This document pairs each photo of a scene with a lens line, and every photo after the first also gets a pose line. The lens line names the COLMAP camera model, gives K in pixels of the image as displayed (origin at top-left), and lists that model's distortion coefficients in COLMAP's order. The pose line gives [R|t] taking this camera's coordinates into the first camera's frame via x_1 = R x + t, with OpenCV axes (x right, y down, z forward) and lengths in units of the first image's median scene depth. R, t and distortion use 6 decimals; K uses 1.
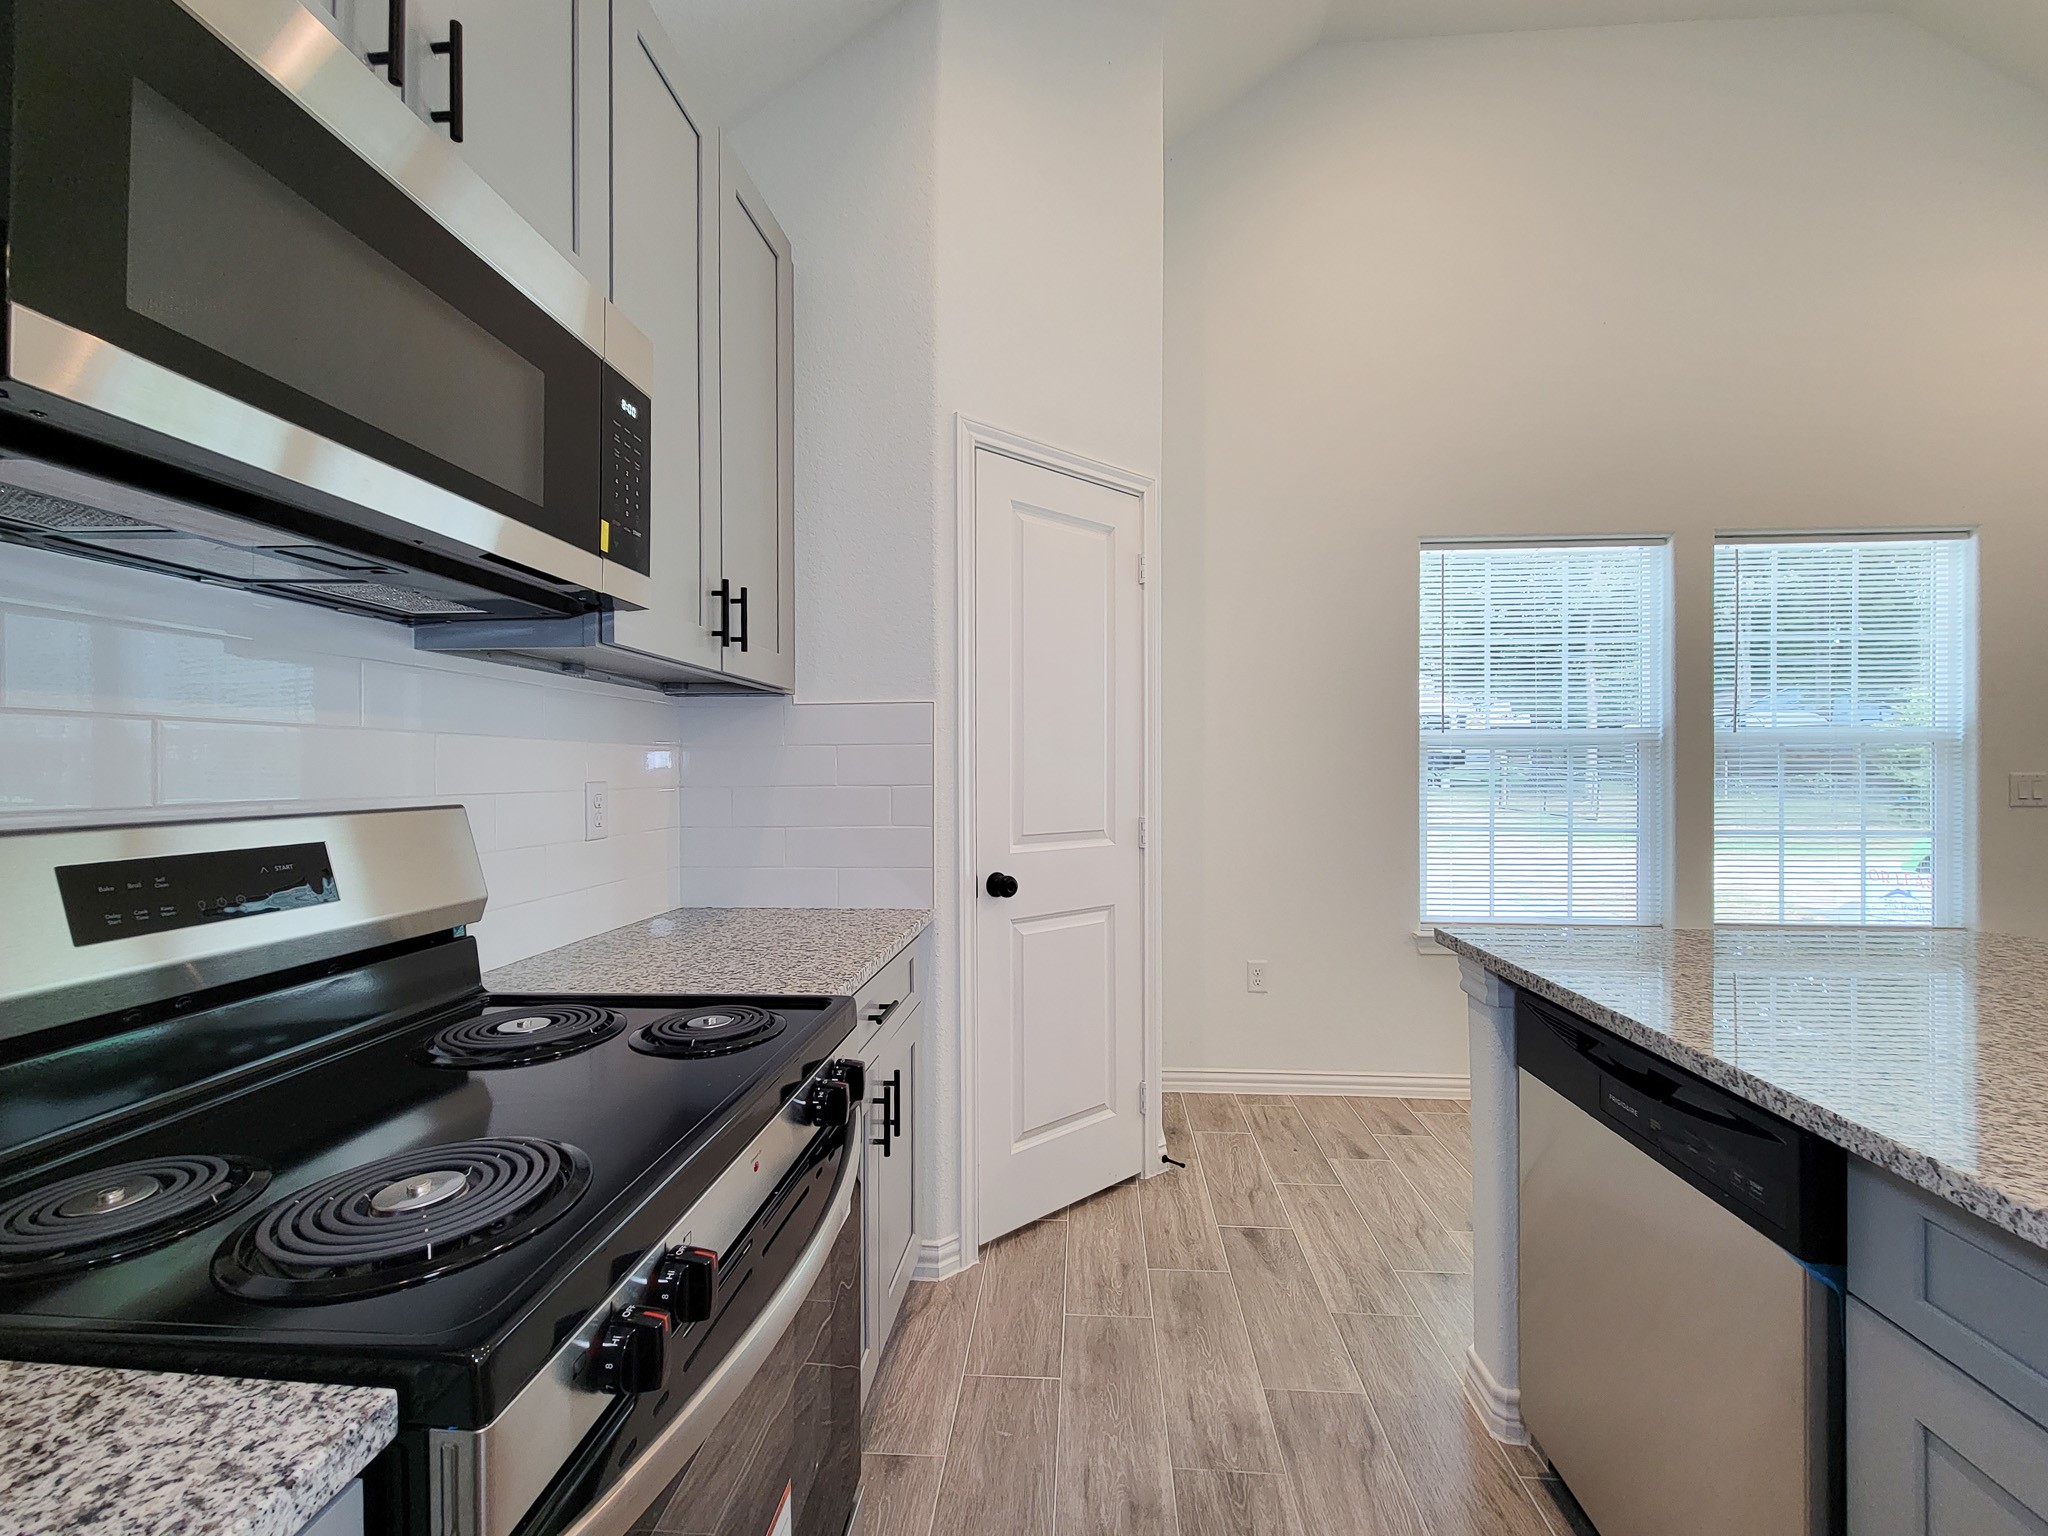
lens RADIAL K [[856.4, 0, 1033.0], [0, 856.4, 769.8], [0, 0, 1]] dist [0.004720, -0.005010]
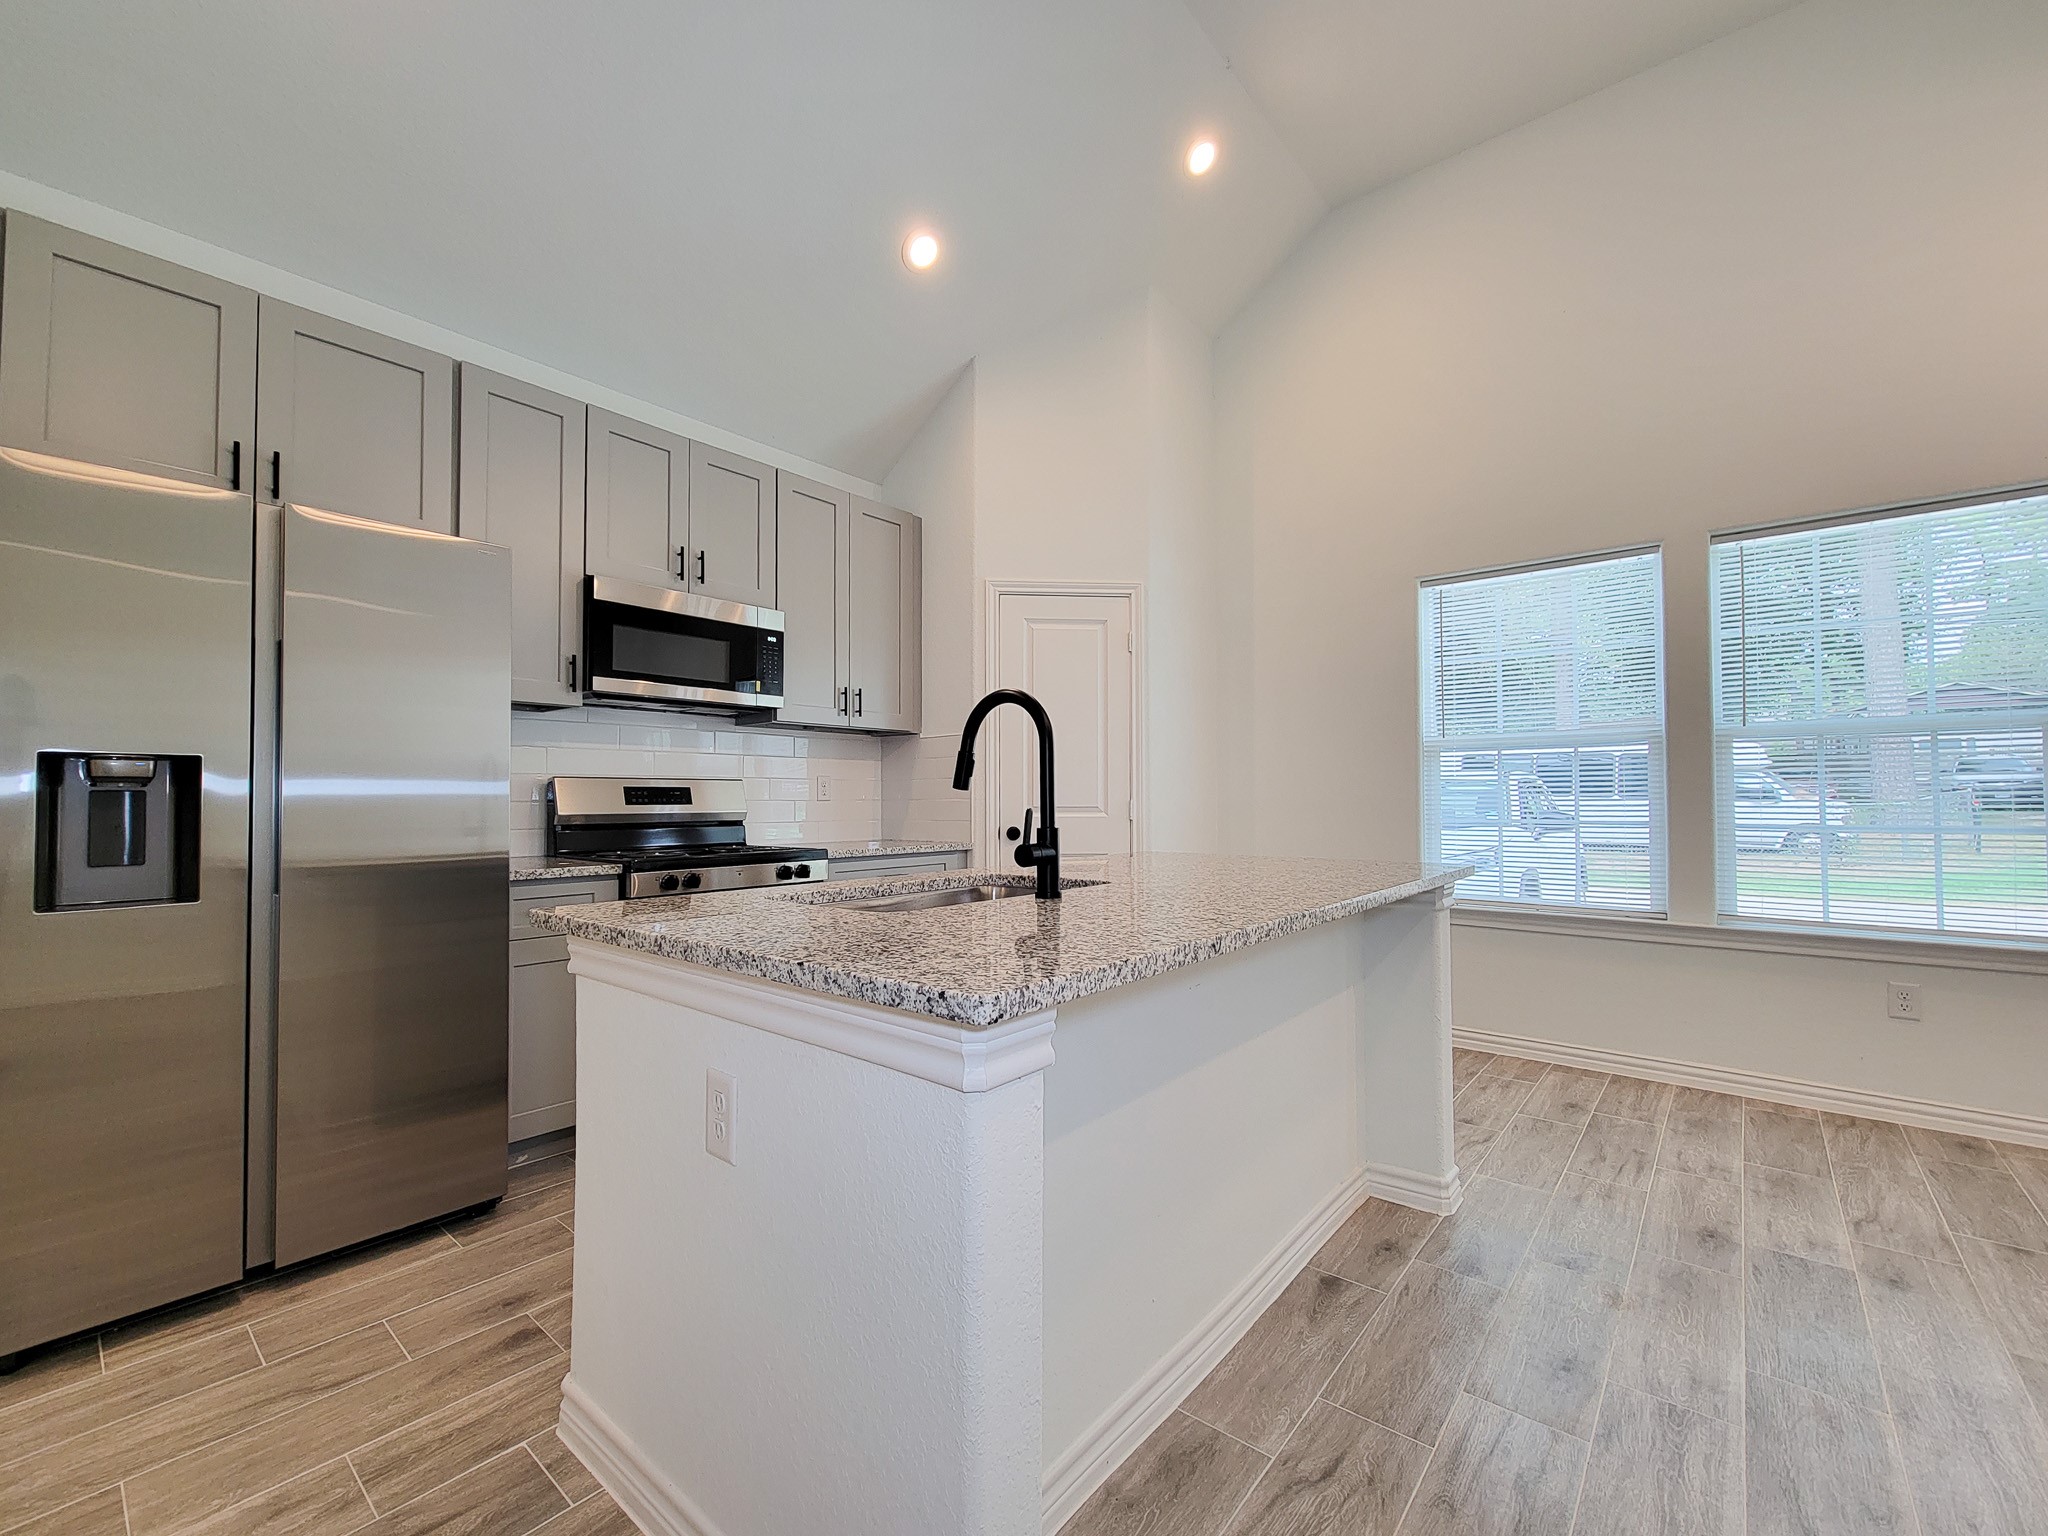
lens RADIAL K [[855.7, 0, 1025.0], [0, 855.7, 775.8], [0, 0, 1]] dist [-0.001314, -0.000390]
pose [[0.812323, -0.014552, -0.583027, 1.088060], [-0.000153, 0.999683, -0.025164, 0.062041], [0.583208, 0.020530, 0.812063, -0.474508]]
